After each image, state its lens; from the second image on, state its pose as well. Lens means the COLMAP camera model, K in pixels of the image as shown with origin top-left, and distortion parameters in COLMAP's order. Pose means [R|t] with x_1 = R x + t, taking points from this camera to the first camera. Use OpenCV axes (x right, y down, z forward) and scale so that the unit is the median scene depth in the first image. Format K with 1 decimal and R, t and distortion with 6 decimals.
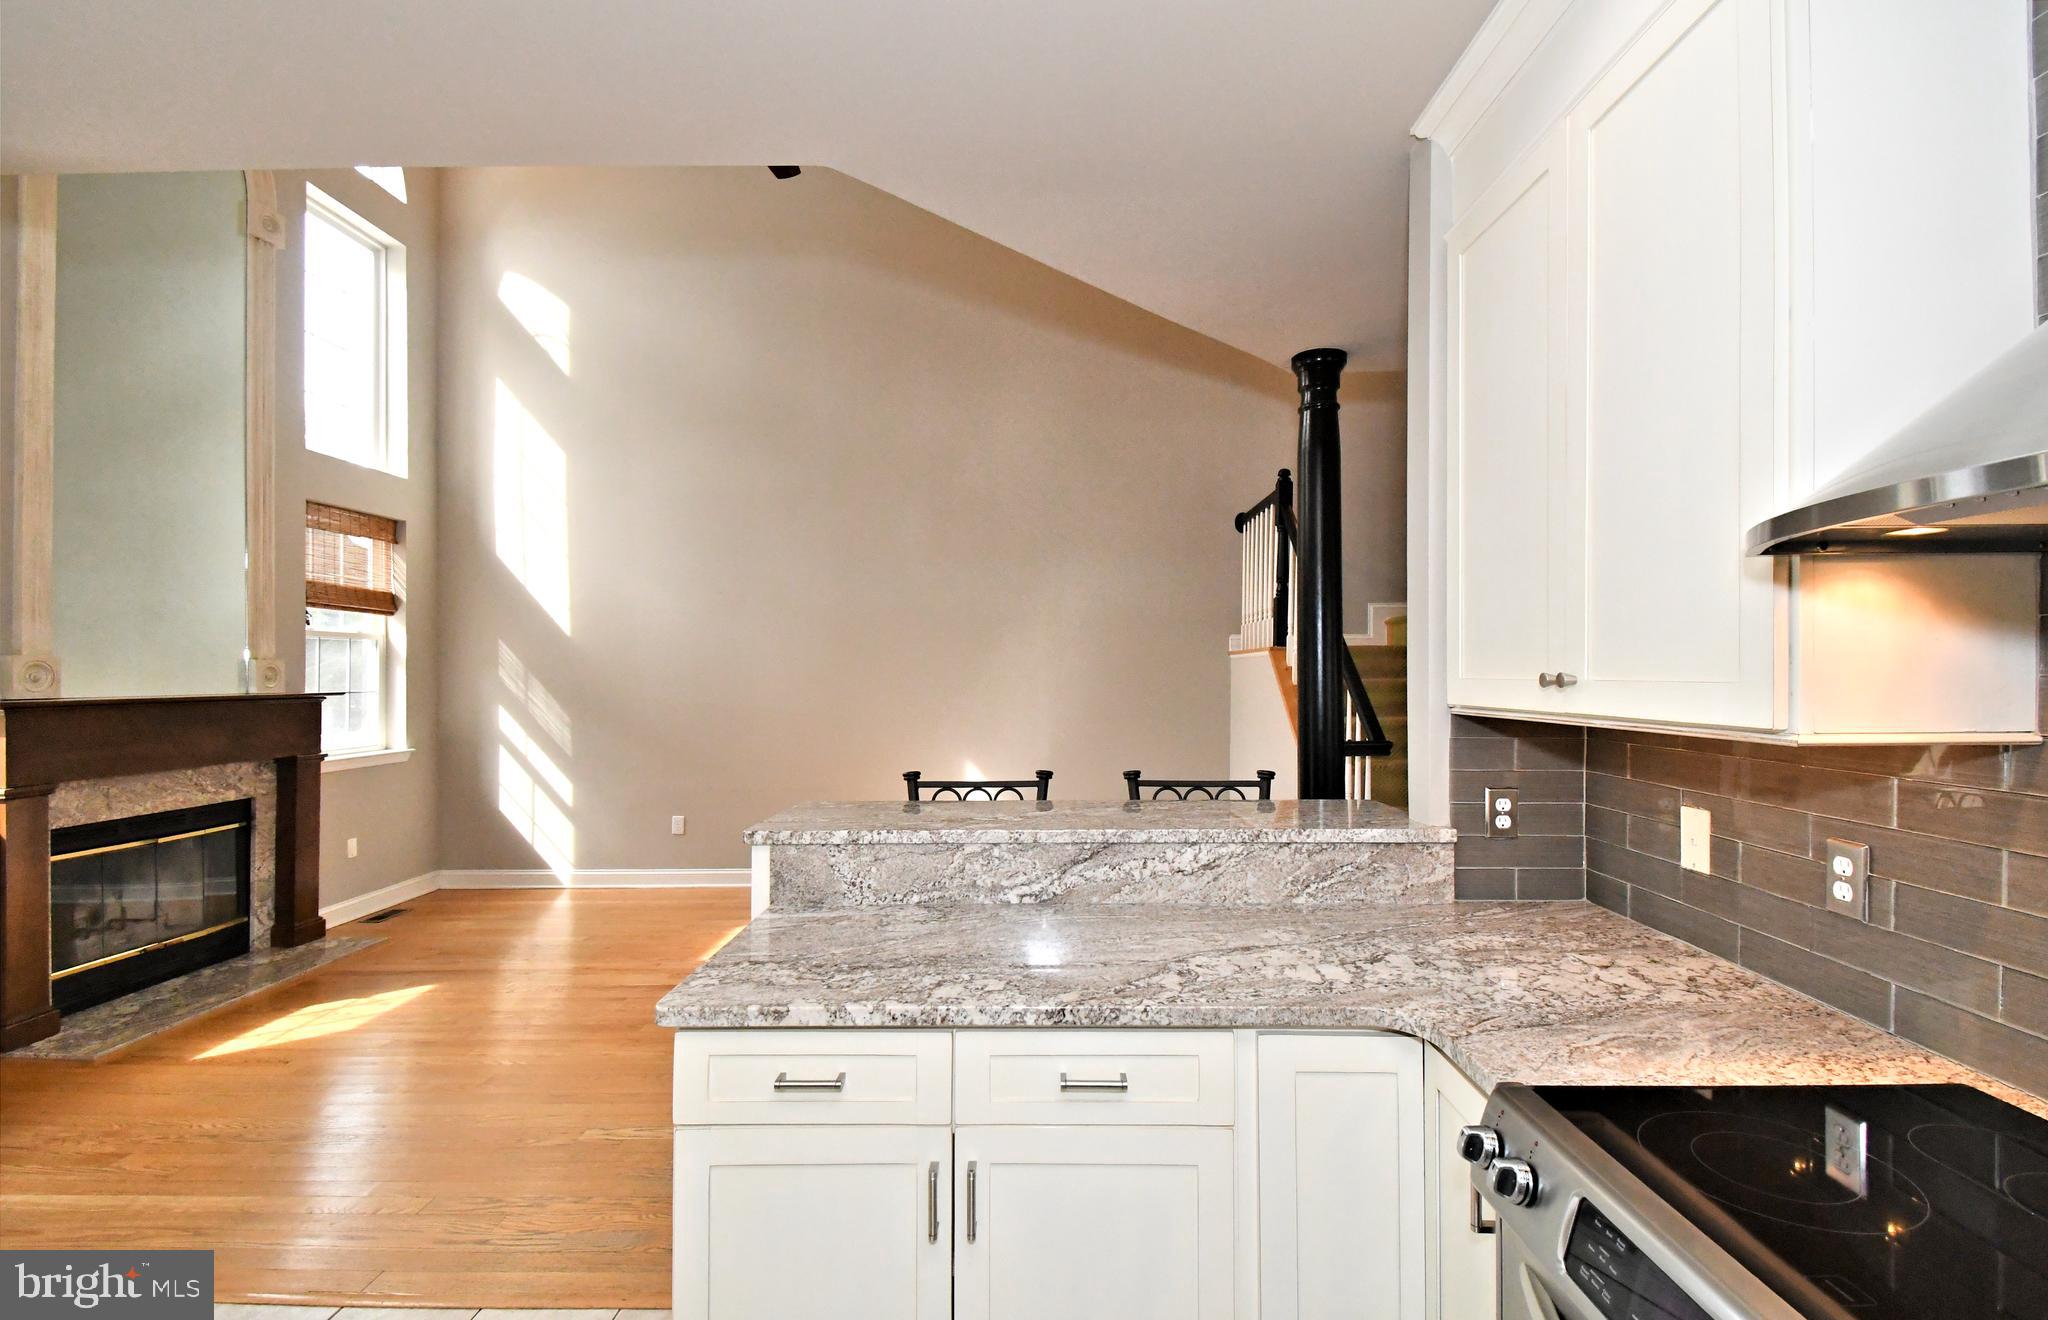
lens RADIAL K [[889.5, 0, 1027.1], [0, 889.5, 672.5], [0, 0, 1]] dist [0.033665, -0.003543]
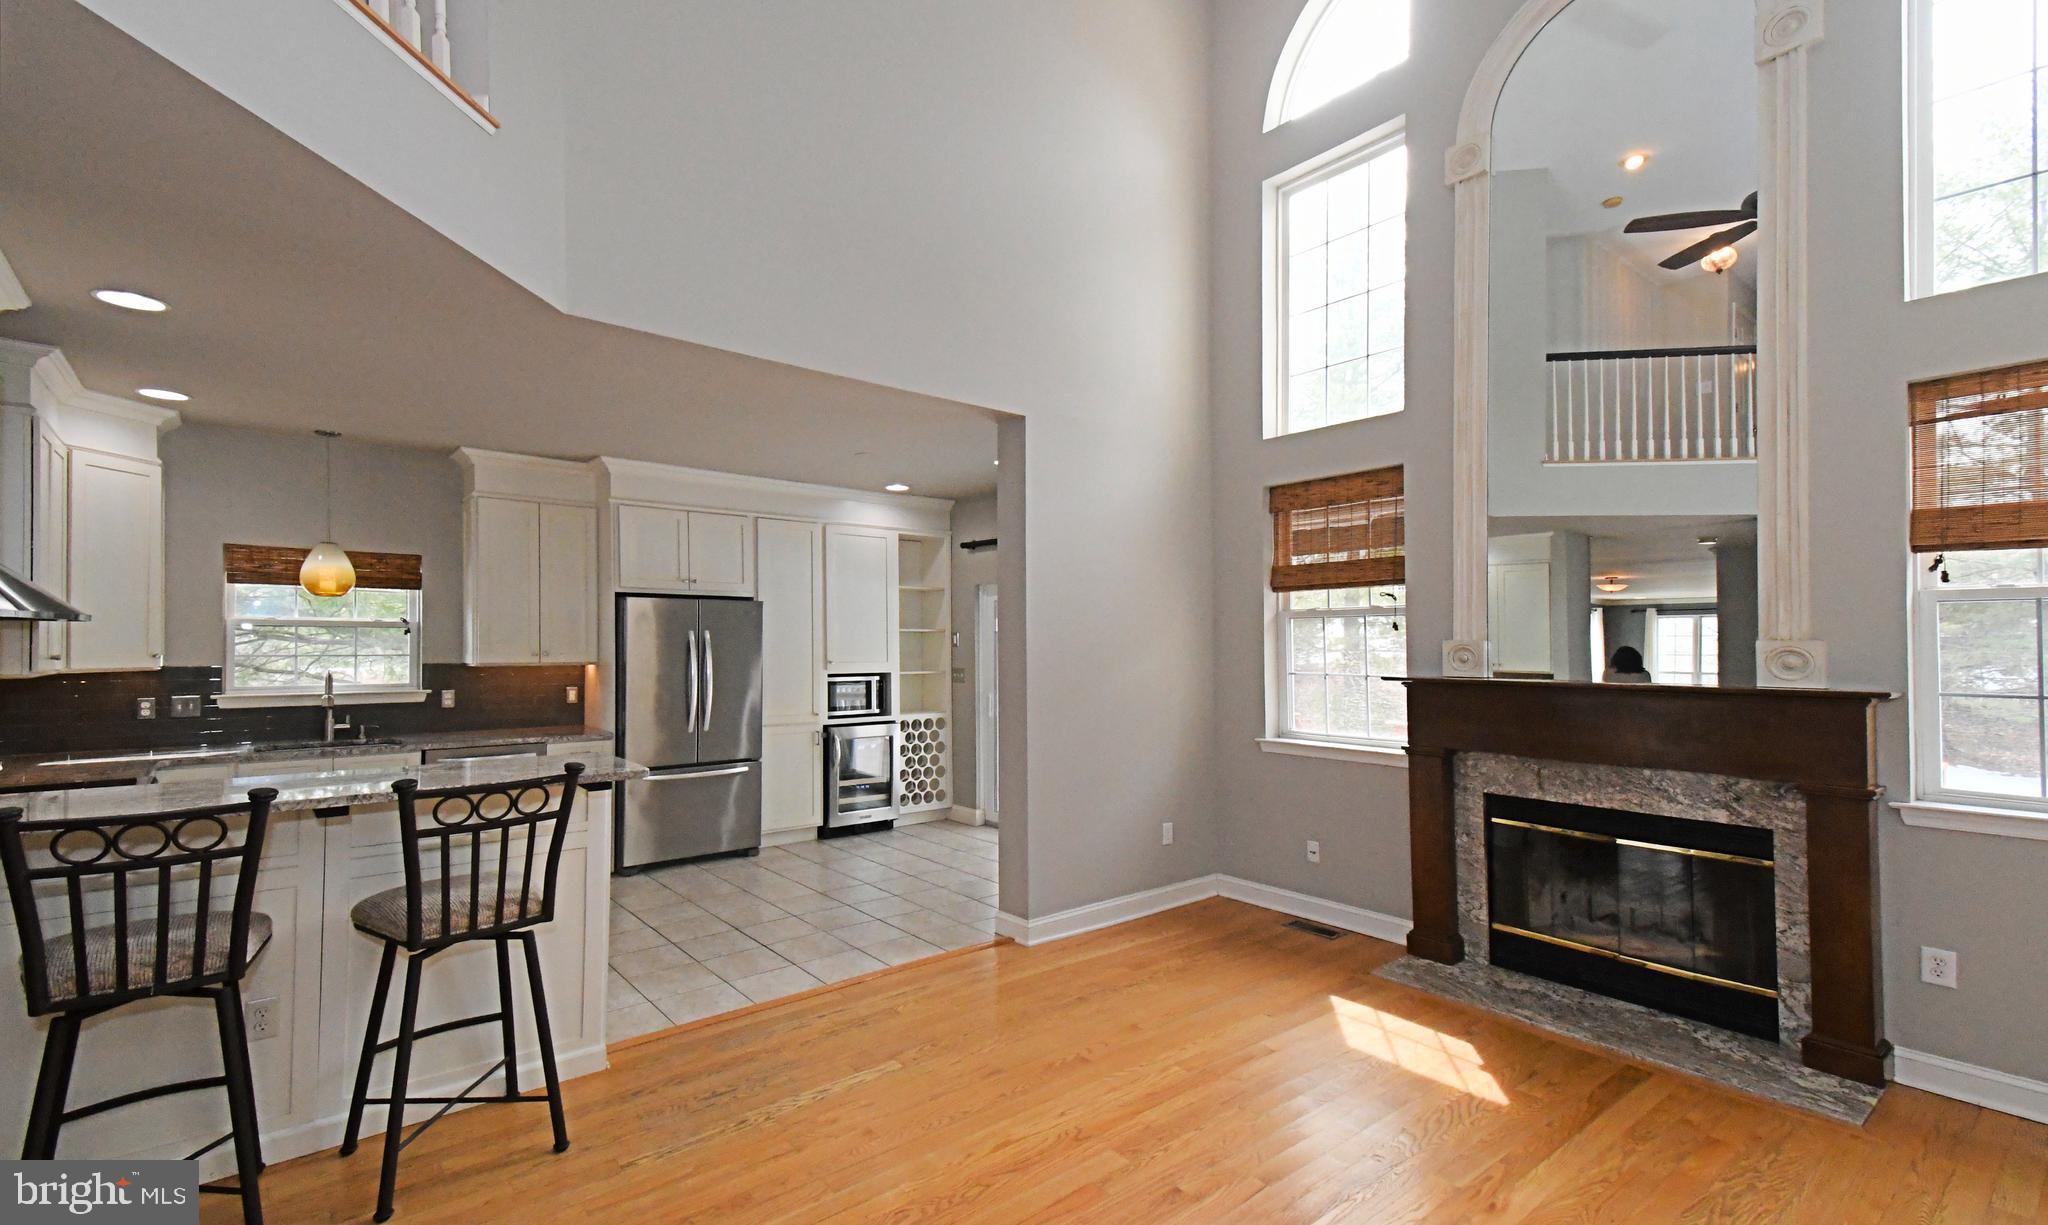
lens RADIAL K [[862.2, 0, 1033.2], [0, 862.2, 647.3], [0, 0, 1]] dist [0.059838, -0.000868]
pose [[-0.736643, 0.003605, -0.676272, 0.068364], [0.000321, 0.999988, 0.004981, -0.012171], [0.676281, 0.003452, -0.736635, 1.067625]]
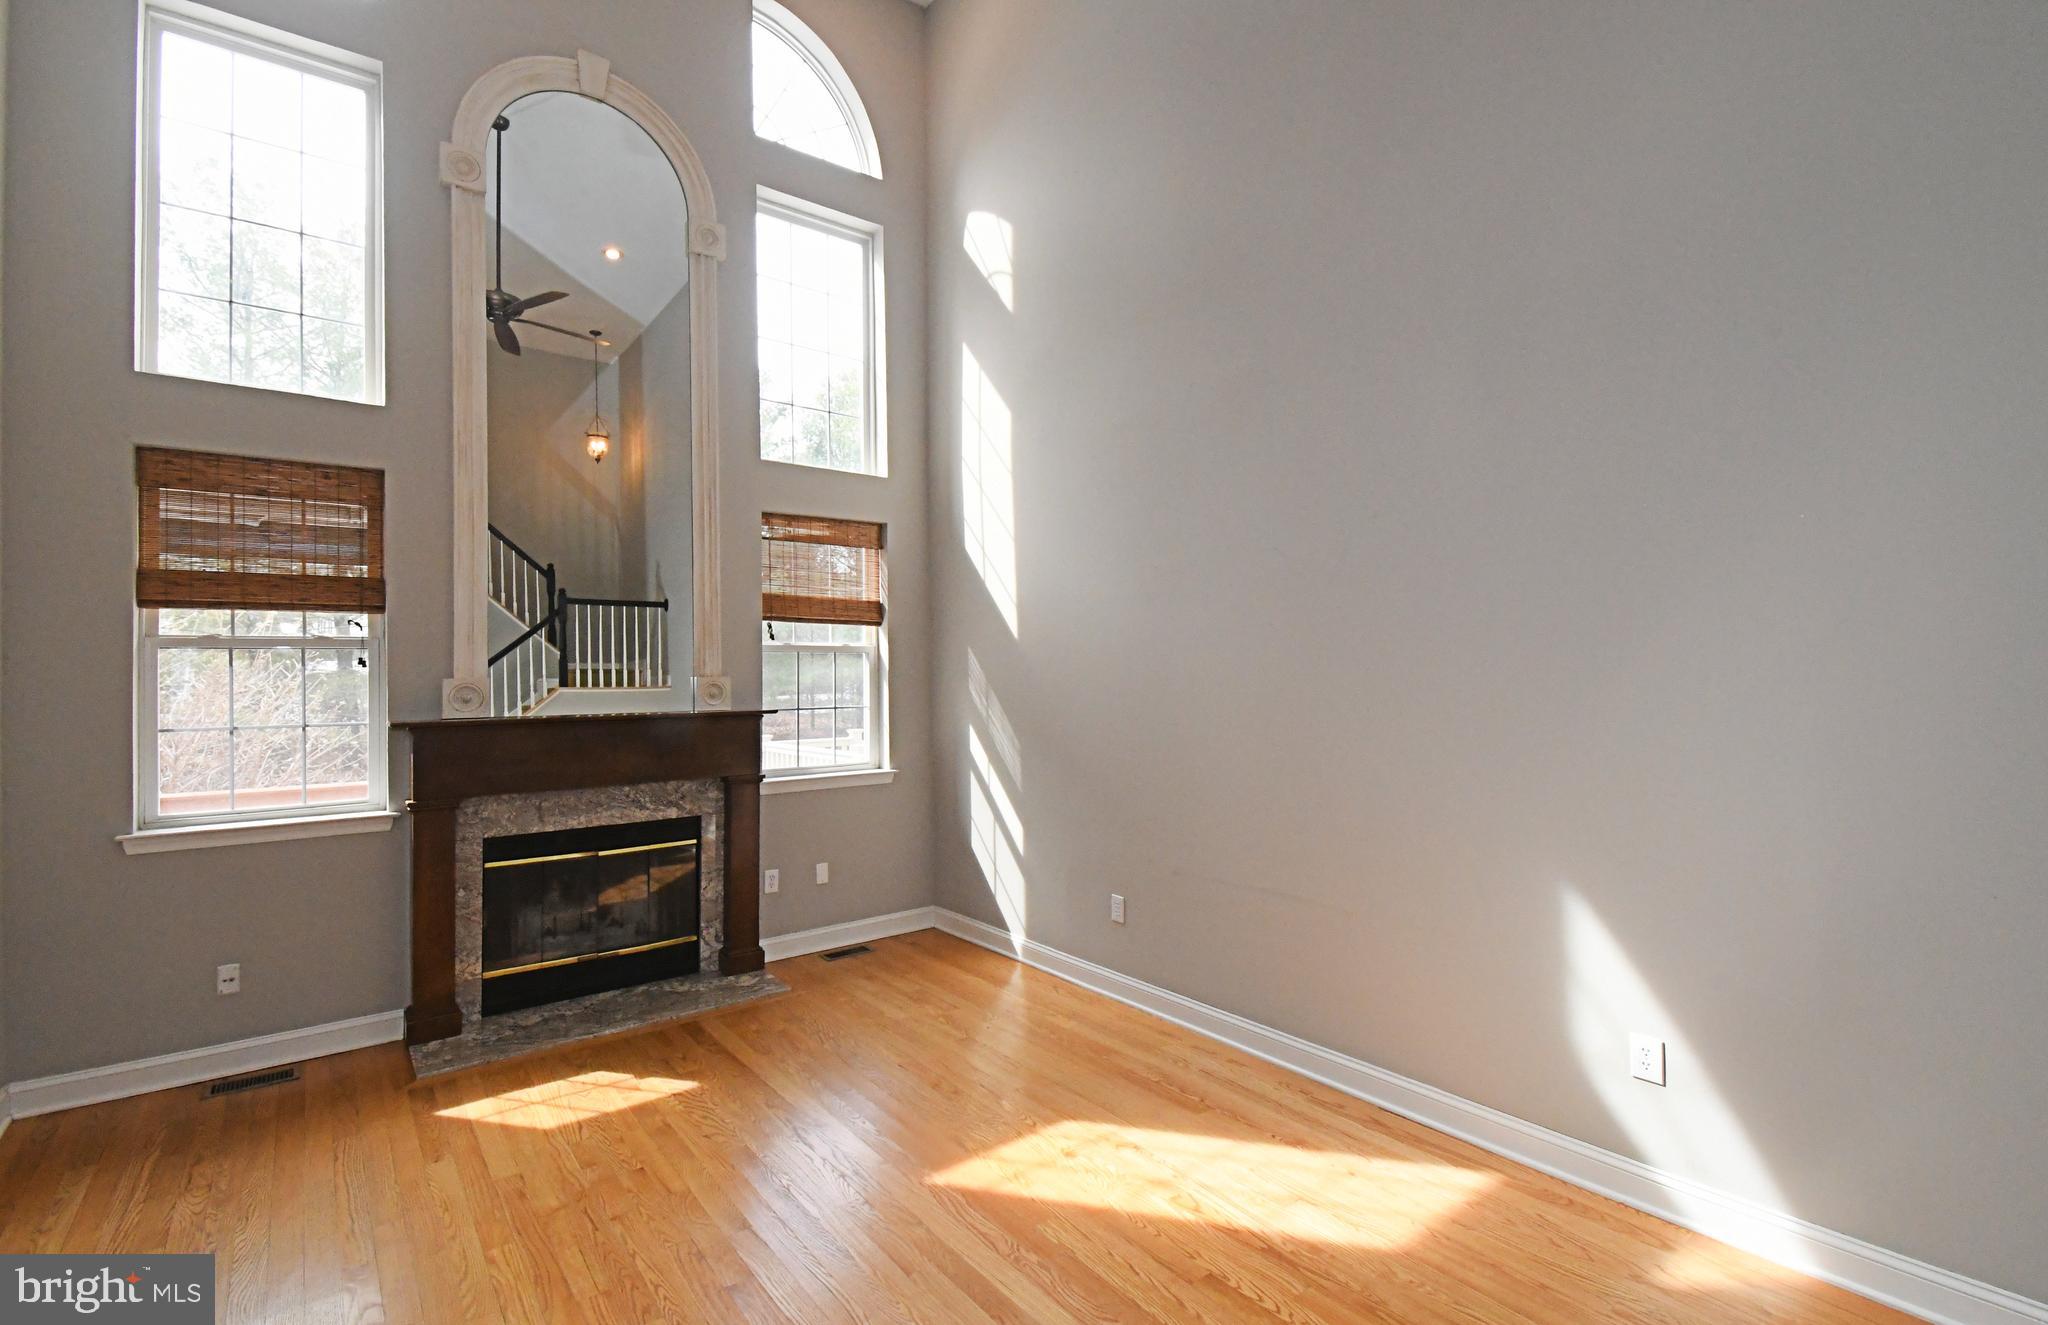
lens RADIAL K [[894.3, 0, 1007.2], [0, 894.3, 667.1], [0, 0, 1]] dist [0.001347, -0.000414]
pose [[0.626242, -0.017777, -0.779426, 0.114019], [0.011033, 0.999842, -0.013939, -0.007151], [0.779551, 0.000130, 0.626339, 0.613648]]
